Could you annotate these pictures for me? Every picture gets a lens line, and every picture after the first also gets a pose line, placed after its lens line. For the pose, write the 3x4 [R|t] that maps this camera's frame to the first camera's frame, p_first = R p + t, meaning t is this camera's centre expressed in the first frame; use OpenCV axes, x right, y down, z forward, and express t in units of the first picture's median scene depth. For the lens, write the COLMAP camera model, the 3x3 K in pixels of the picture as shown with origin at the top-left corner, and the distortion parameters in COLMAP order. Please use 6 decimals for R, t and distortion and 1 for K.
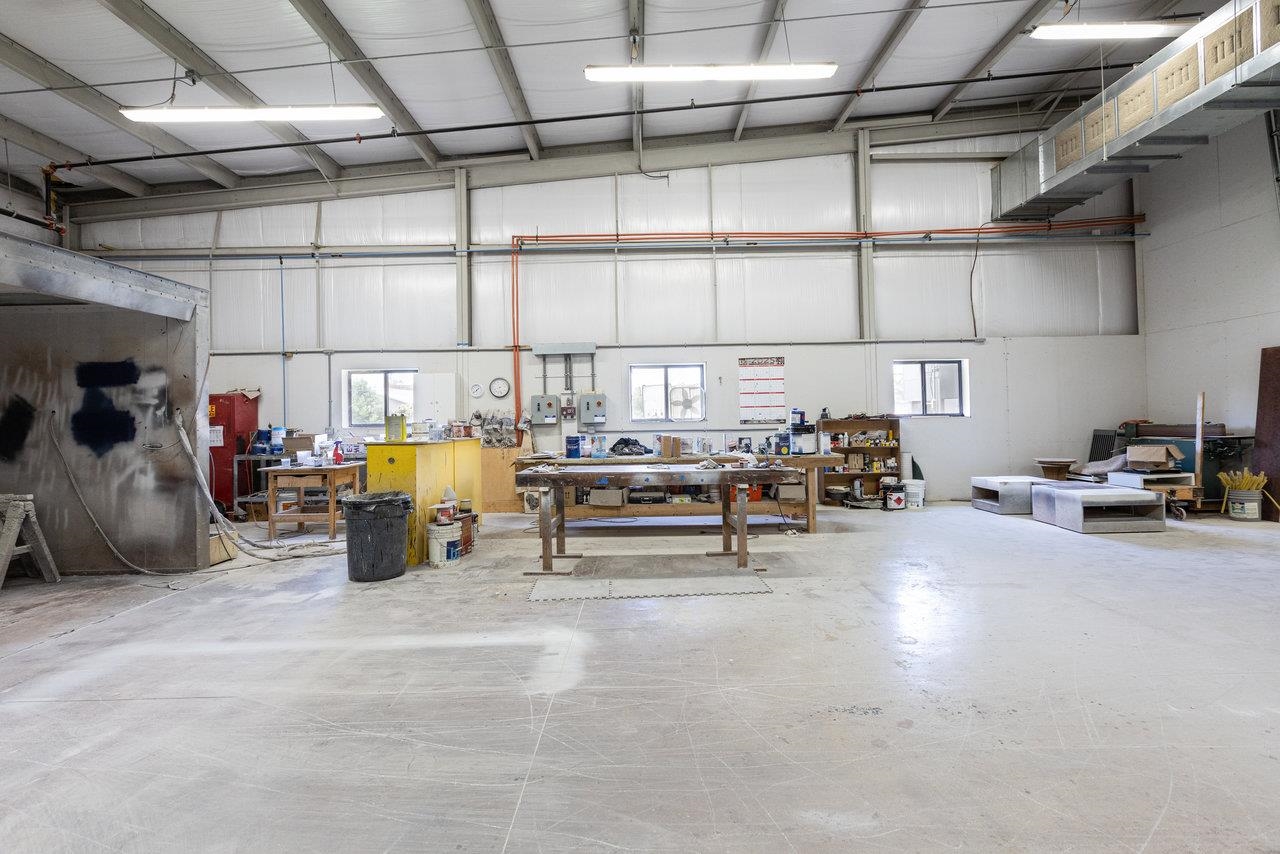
lens RADIAL K [[586.8, 0, 629.7], [0, 586.8, 404.9], [0, 0, 1]] dist [0.001704, 0.000159]
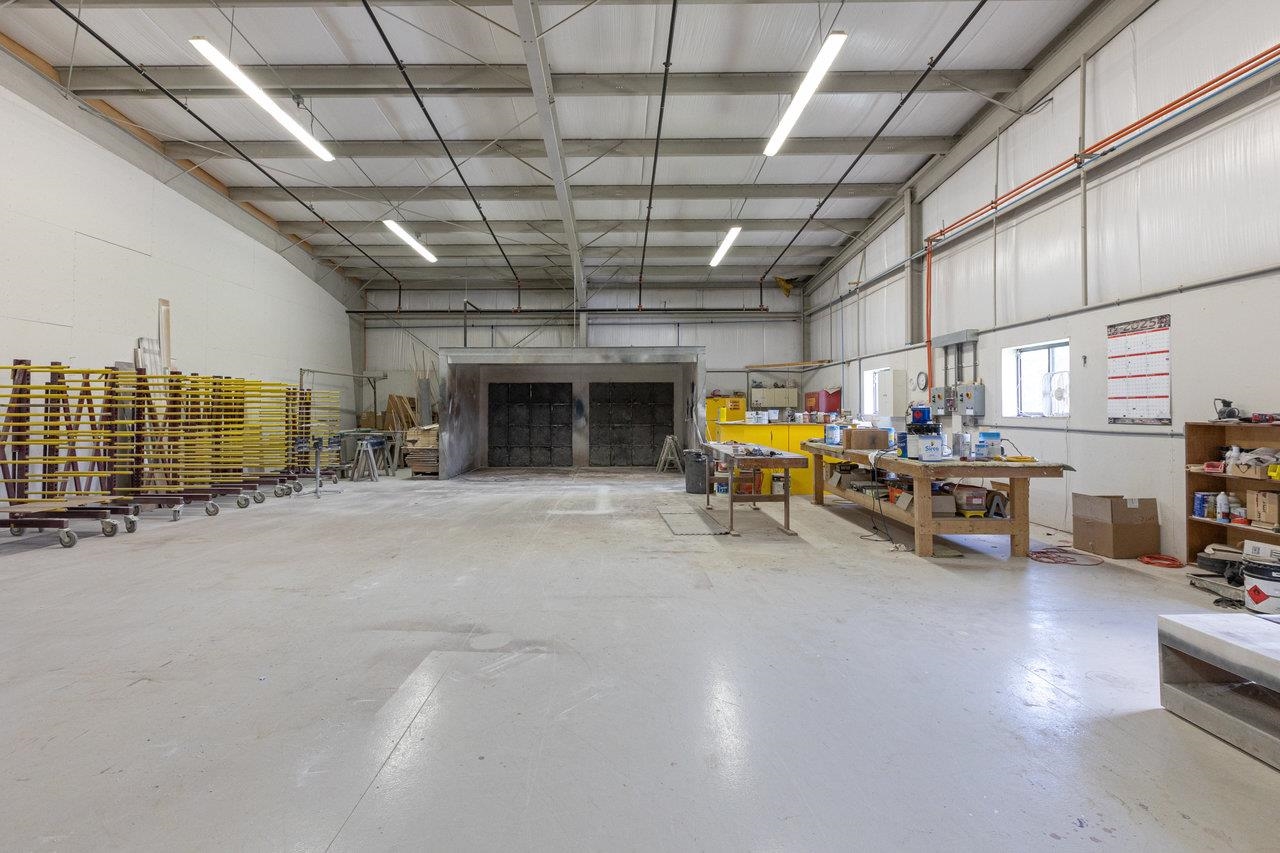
lens RADIAL K [[586.8, 0, 629.7], [0, 586.8, 404.4], [0, 0, 1]] dist [0.001704, 0.000159]
pose [[0.012527, 0.009271, -0.999879, 0.880385], [0.020787, 0.999739, 0.009530, -0.007260], [0.999705, -0.020904, 0.012331, 0.452325]]
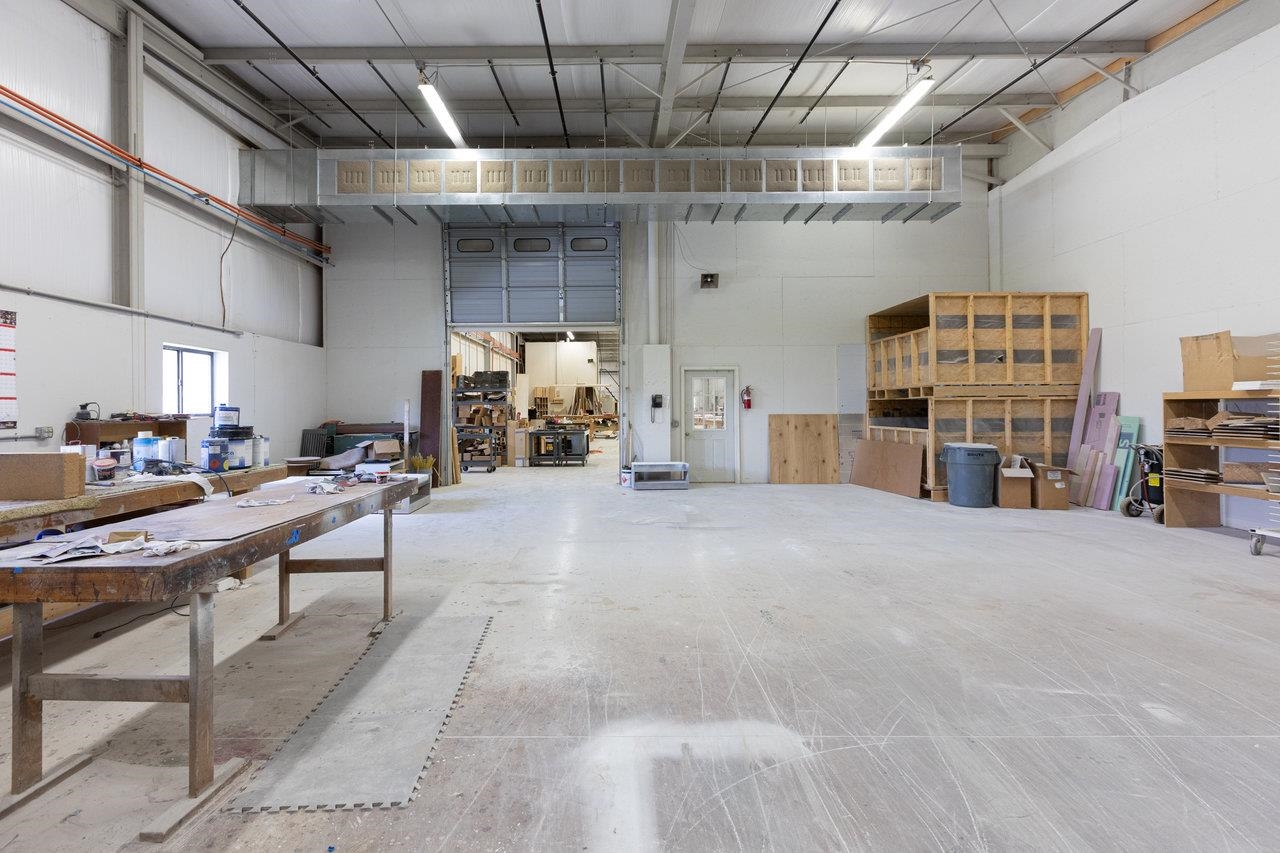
lens RADIAL K [[586.8, 0, 629.7], [0, 586.8, 404.4], [0, 0, 1]] dist [0.001704, 0.000159]
pose [[-0.011723, 0.024047, 0.999642, -0.324186], [-0.015303, 0.999589, -0.024225, 0.013054], [-0.999814, -0.015582, -0.011351, 0.417812]]
